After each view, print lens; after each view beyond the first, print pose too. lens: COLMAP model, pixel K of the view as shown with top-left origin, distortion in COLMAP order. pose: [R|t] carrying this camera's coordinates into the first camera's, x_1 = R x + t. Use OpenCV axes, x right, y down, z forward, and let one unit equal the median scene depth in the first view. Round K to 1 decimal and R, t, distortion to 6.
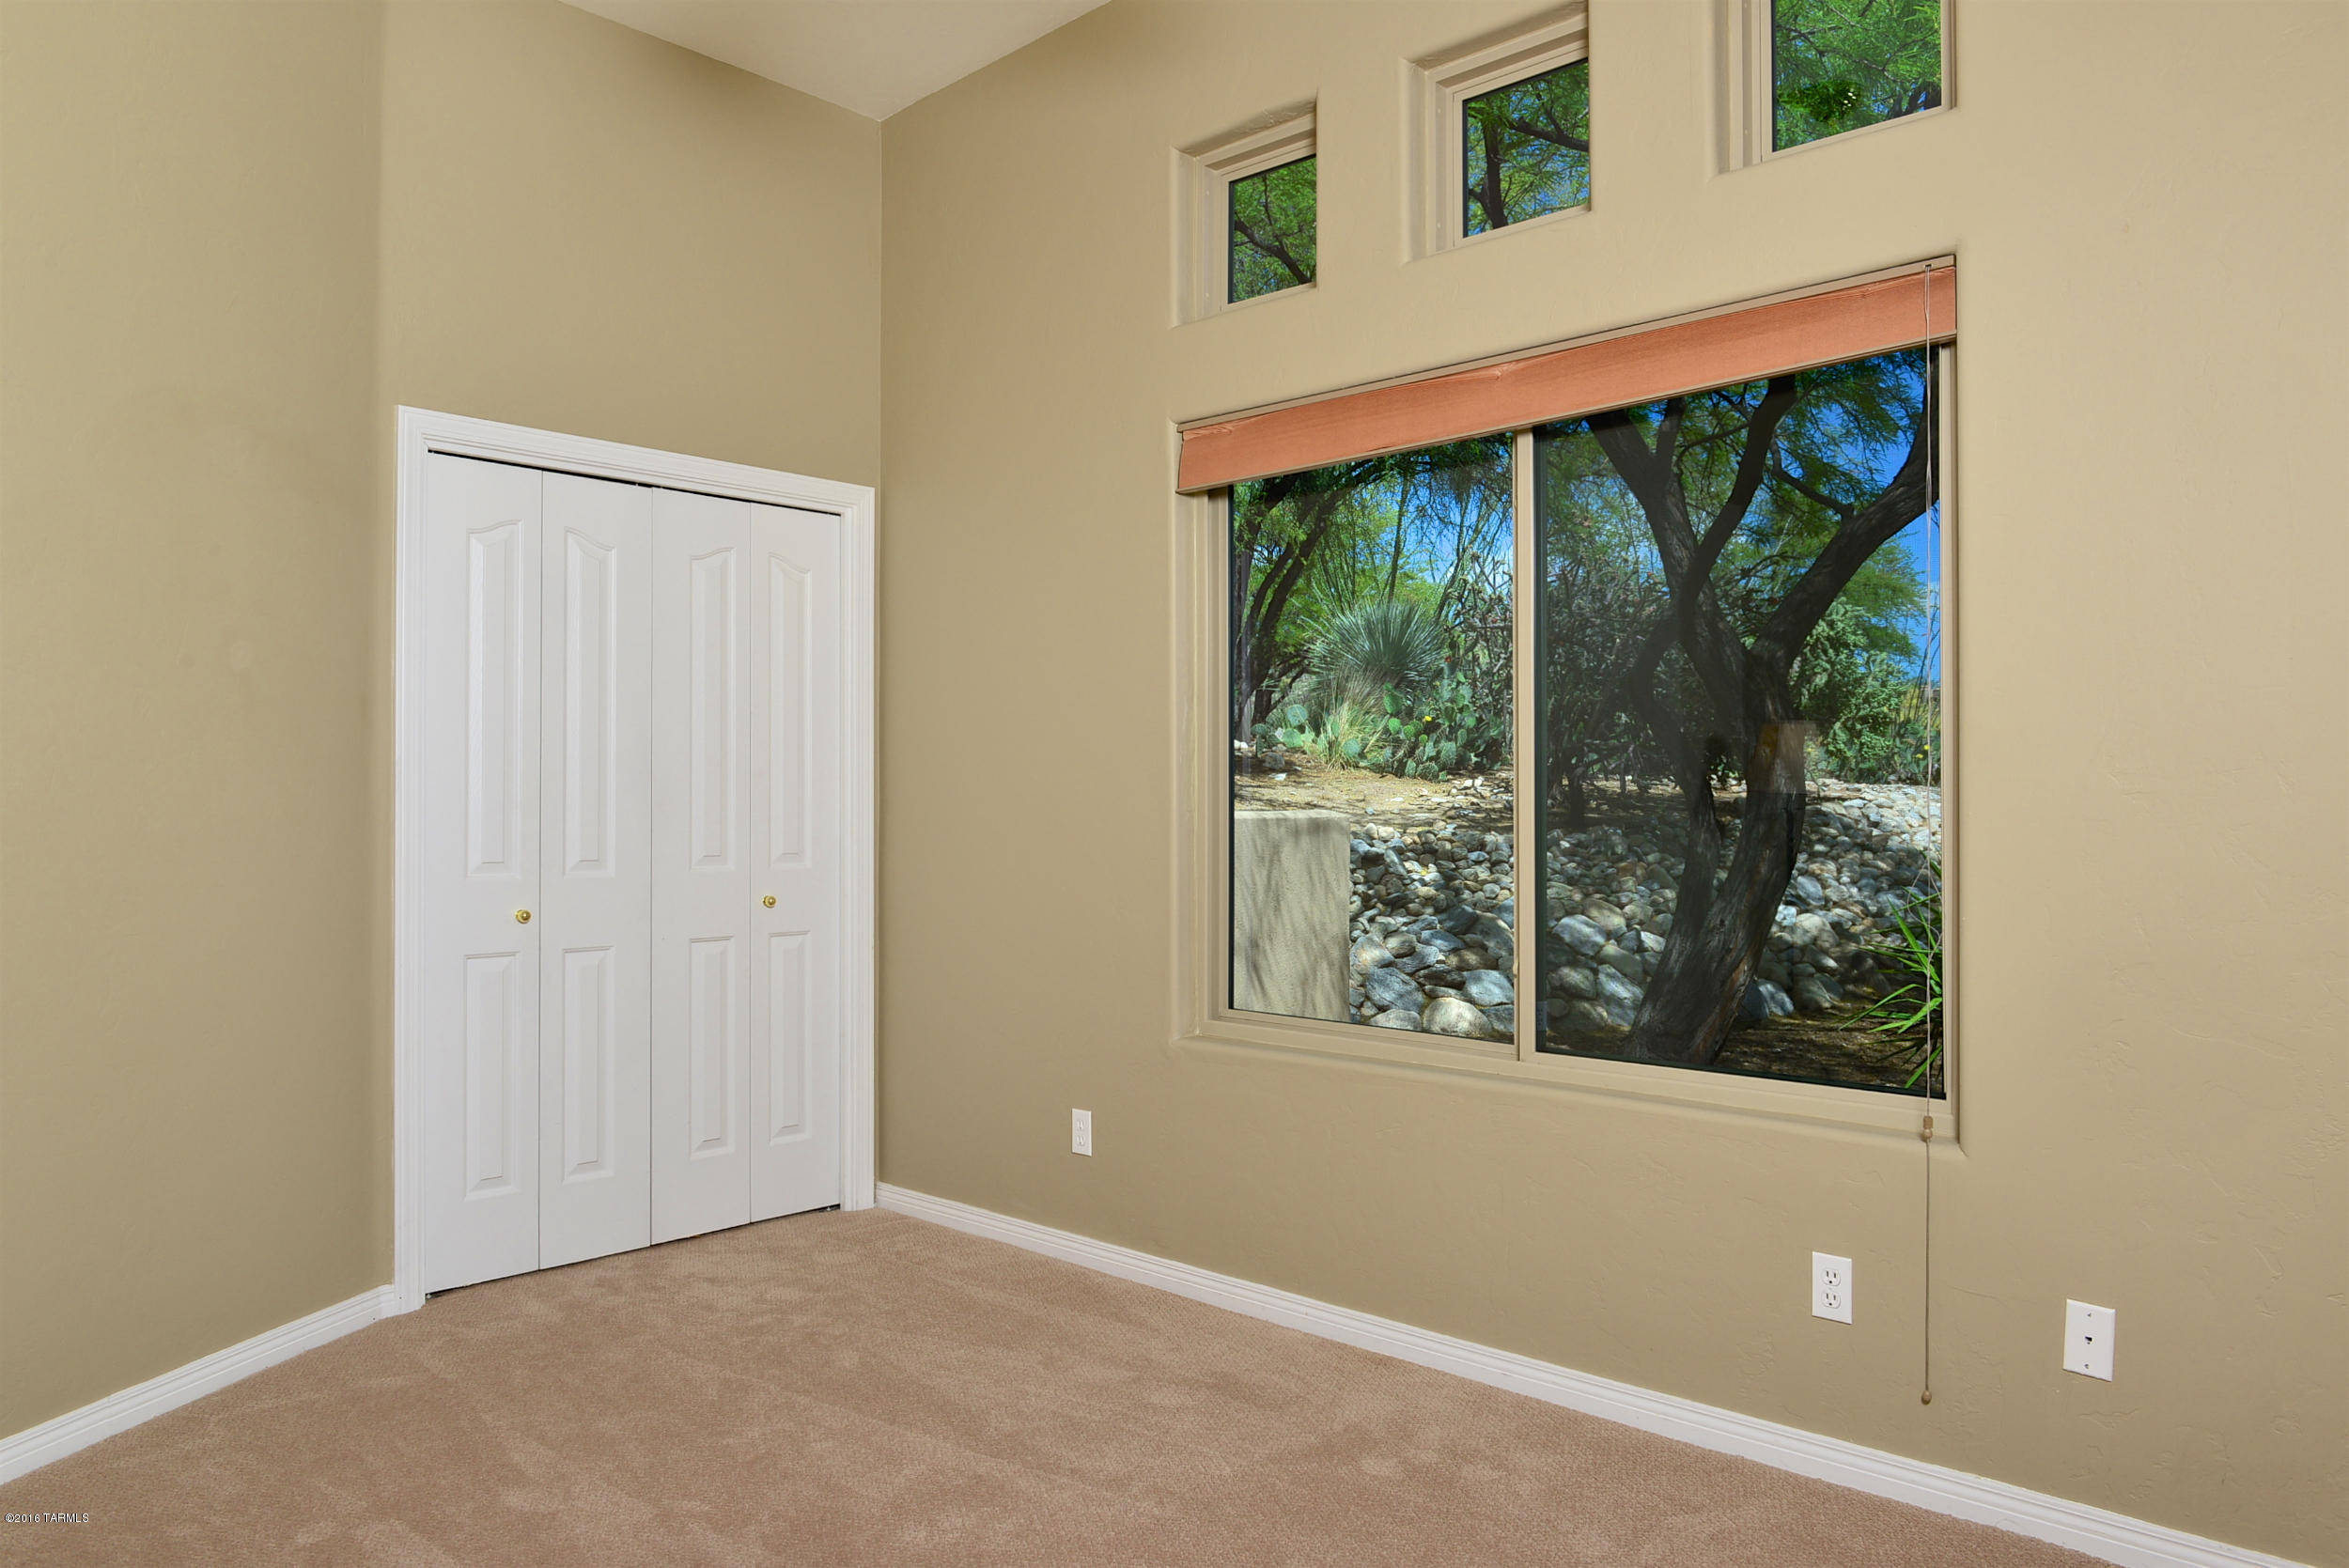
lens RADIAL K [[1601.5, 0, 1185.8], [0, 1601.5, 781.8], [0, 0, 1]] dist [-0.007027, -0.012505]
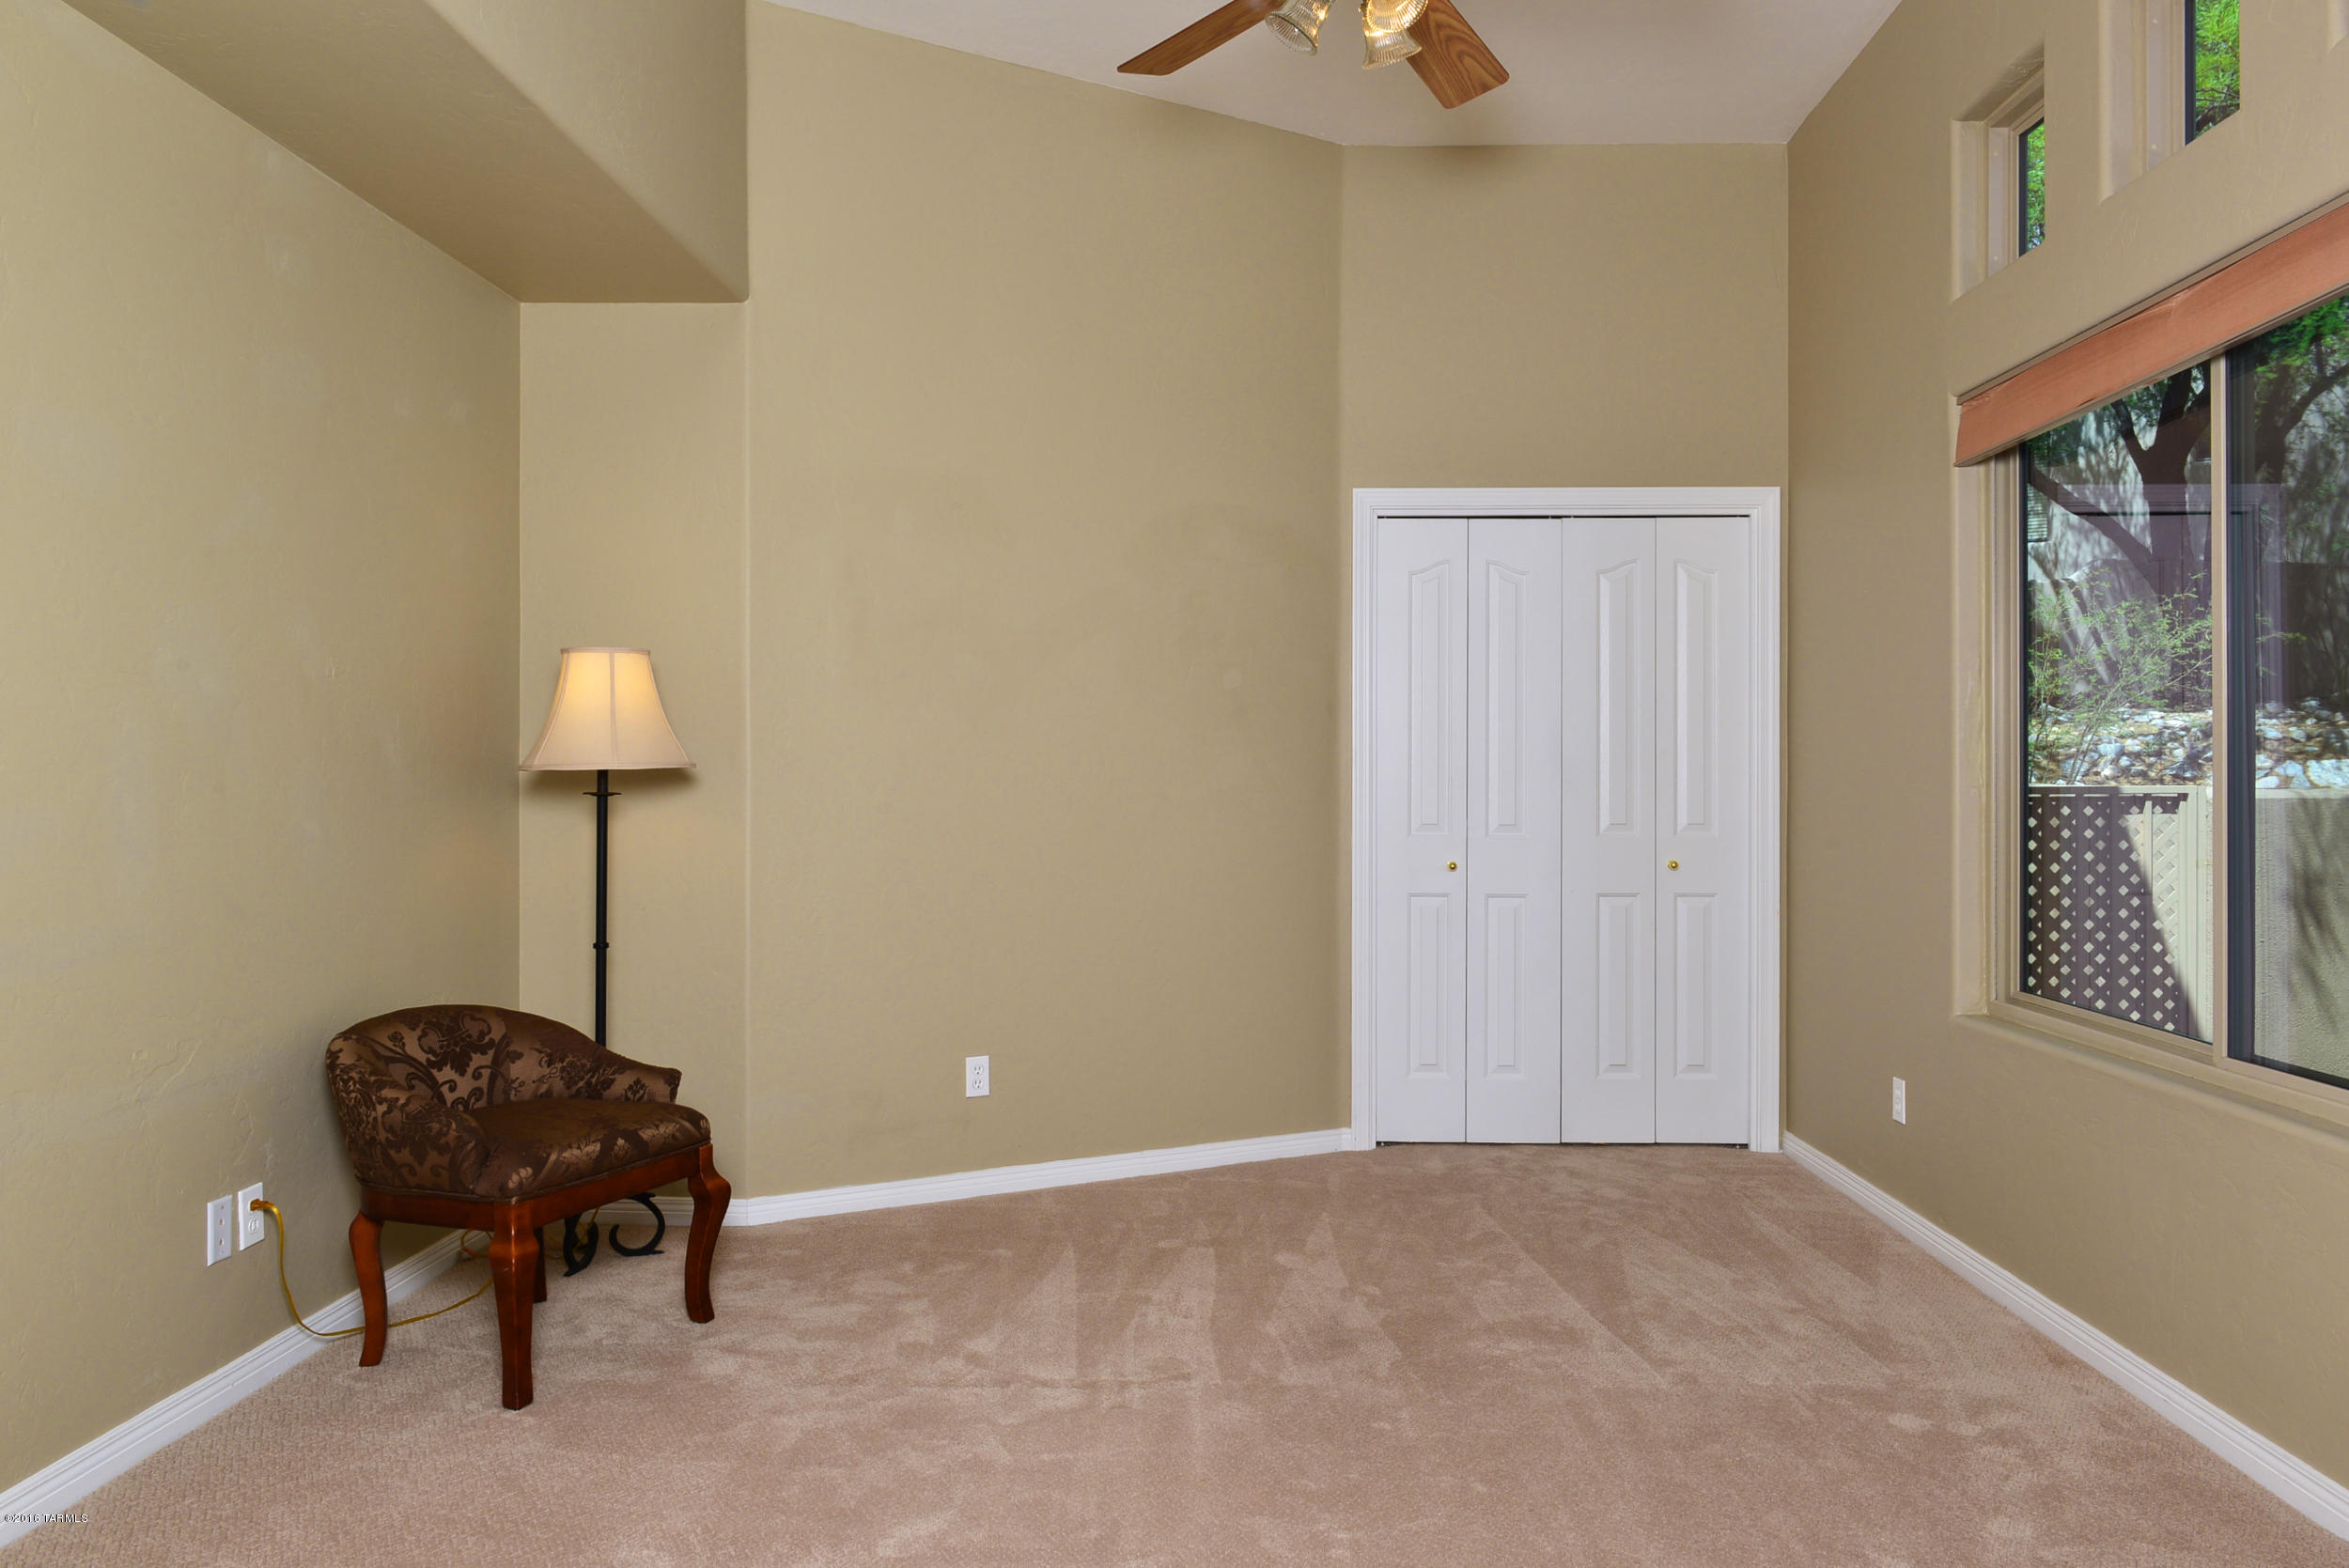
lens RADIAL K [[1601.5, 0, 1185.8], [0, 1601.5, 781.8], [0, 0, 1]] dist [-0.007027, -0.012505]
pose [[0.659517, -0.000195, -0.751689, 0.492123], [0.008493, 0.999938, 0.007193, 0.005194], [0.751641, -0.011128, 0.659478, -0.016613]]
